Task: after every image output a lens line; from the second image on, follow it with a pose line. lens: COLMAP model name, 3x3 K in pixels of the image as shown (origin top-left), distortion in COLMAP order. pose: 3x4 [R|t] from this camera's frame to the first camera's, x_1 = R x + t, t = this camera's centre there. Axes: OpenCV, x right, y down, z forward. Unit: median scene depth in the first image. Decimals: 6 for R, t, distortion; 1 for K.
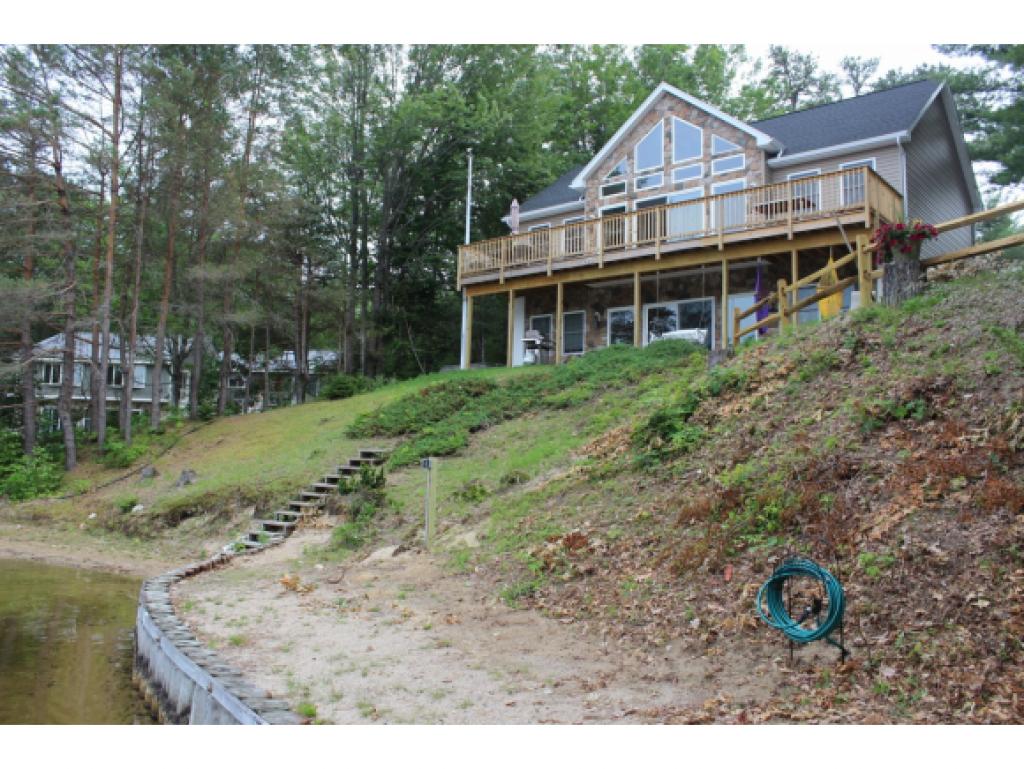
lens RADIAL K [[853.4, 0, 506.1], [0, 853.4, 381.4], [0, 0, 1]] dist [-0.147895, 0.122494]
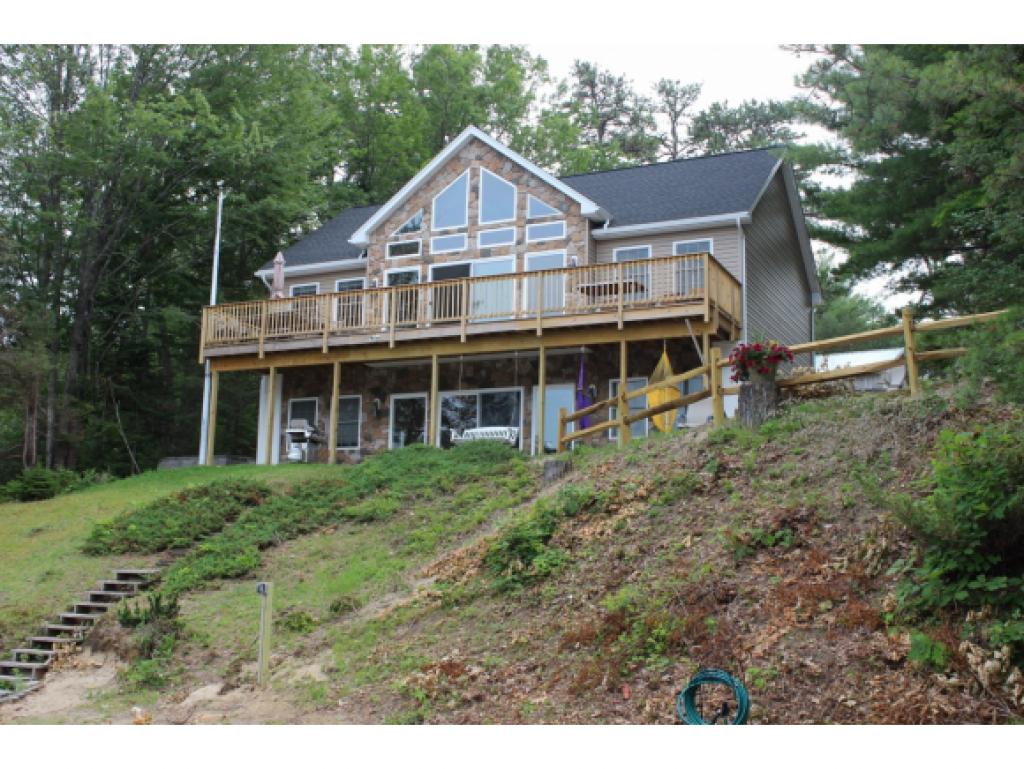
lens RADIAL K [[1158.1, 0, 509.3], [0, 1158.1, 392.6], [0, 0, 1]] dist [-0.067131, 0.000000]
pose [[0.963582, 0.039807, 0.264432, -0.108166], [-0.021257, 0.997131, -0.072647, -0.016476], [-0.266566, 0.064380, 0.961664, -0.153564]]
